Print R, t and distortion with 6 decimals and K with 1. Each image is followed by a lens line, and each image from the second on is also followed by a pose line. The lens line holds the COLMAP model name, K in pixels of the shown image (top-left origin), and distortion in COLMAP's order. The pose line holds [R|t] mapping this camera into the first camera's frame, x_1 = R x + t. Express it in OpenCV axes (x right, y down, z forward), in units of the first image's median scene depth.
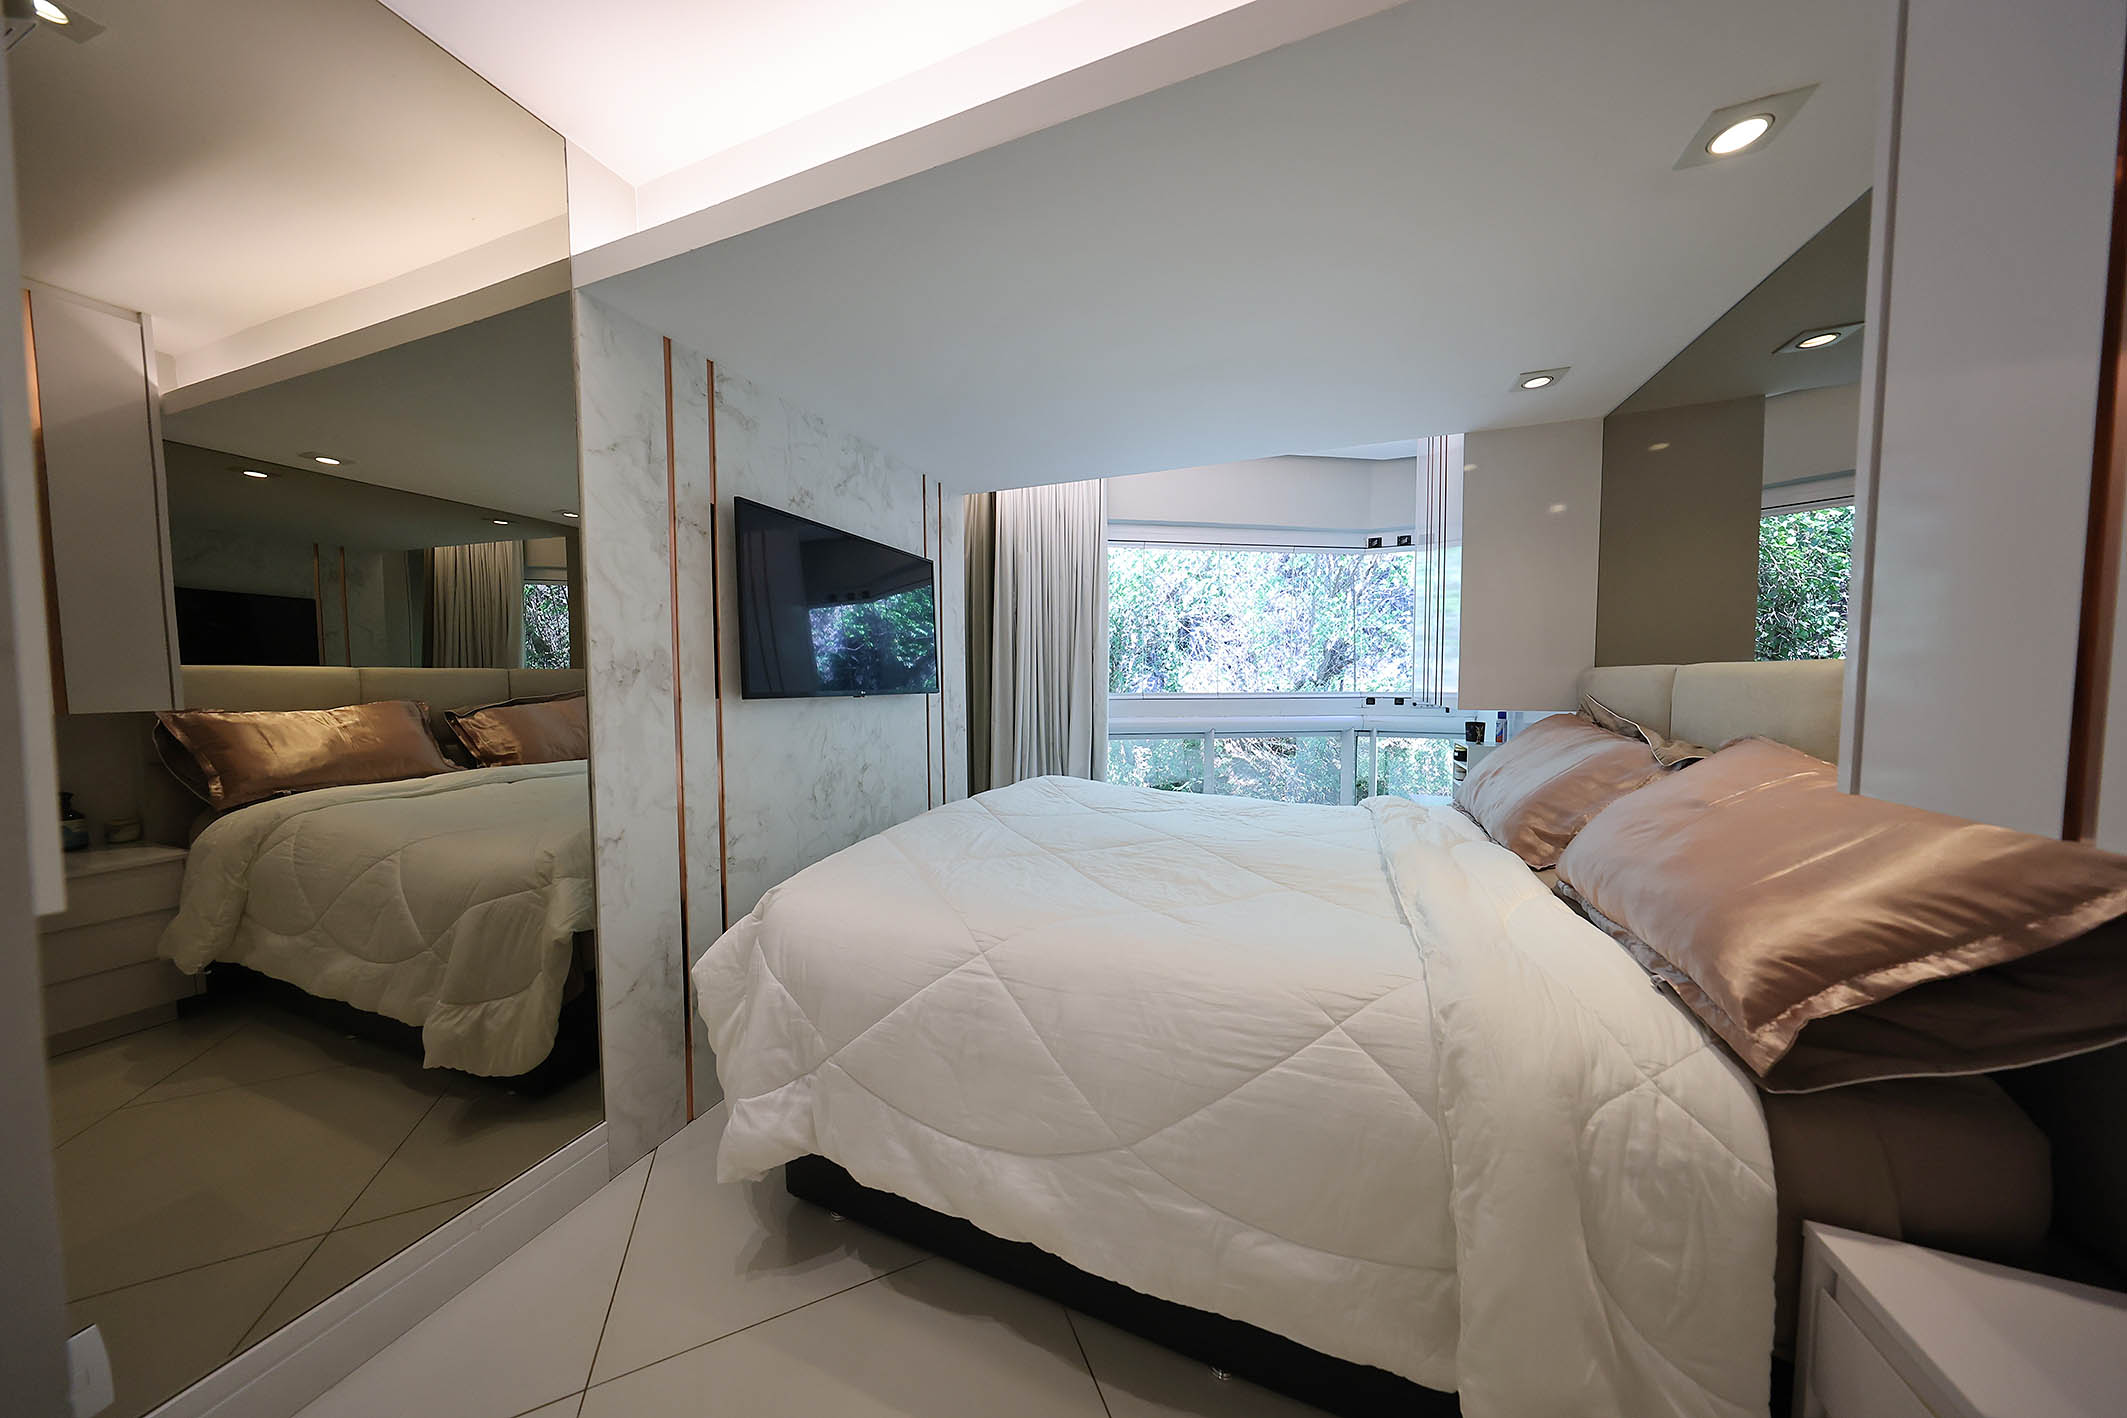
lens RADIAL K [[637.6, 0, 1083.4], [0, 637.6, 707.8], [0, 0, 1]] dist [0.000957, 0.000081]
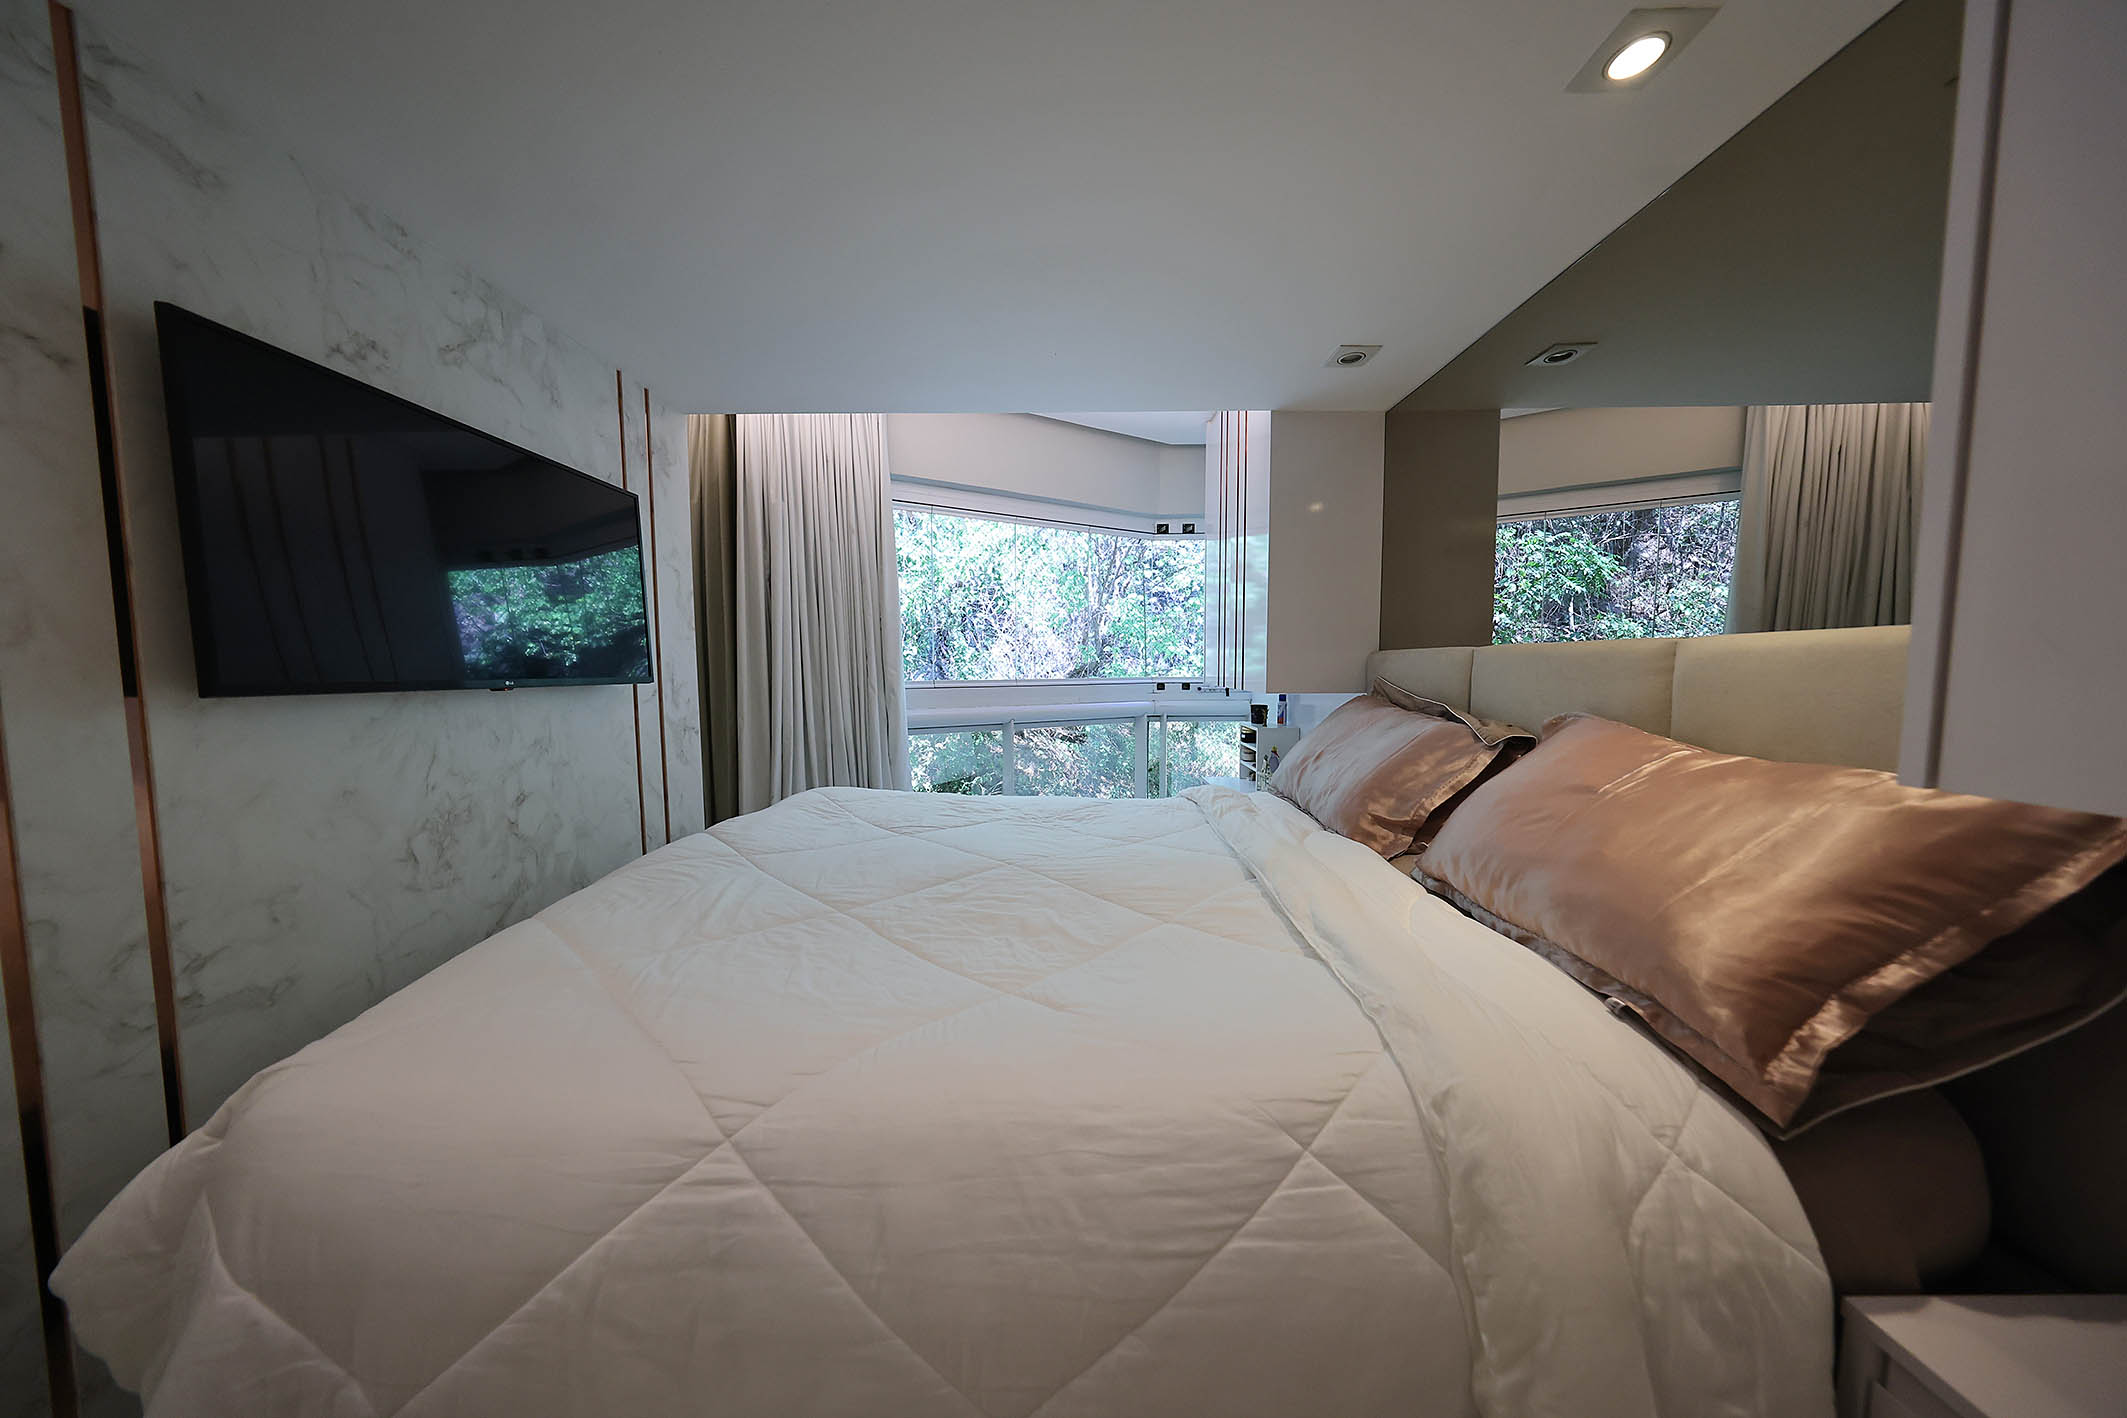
lens RADIAL K [[637.6, 0, 1083.4], [0, 637.6, 707.8], [0, 0, 1]] dist [0.000957, 0.000081]
pose [[0.938994, -0.025464, 0.342991, -0.032367], [0.019228, 0.999582, 0.021569, -0.002274], [-0.343397, -0.013658, 0.939091, 0.256514]]
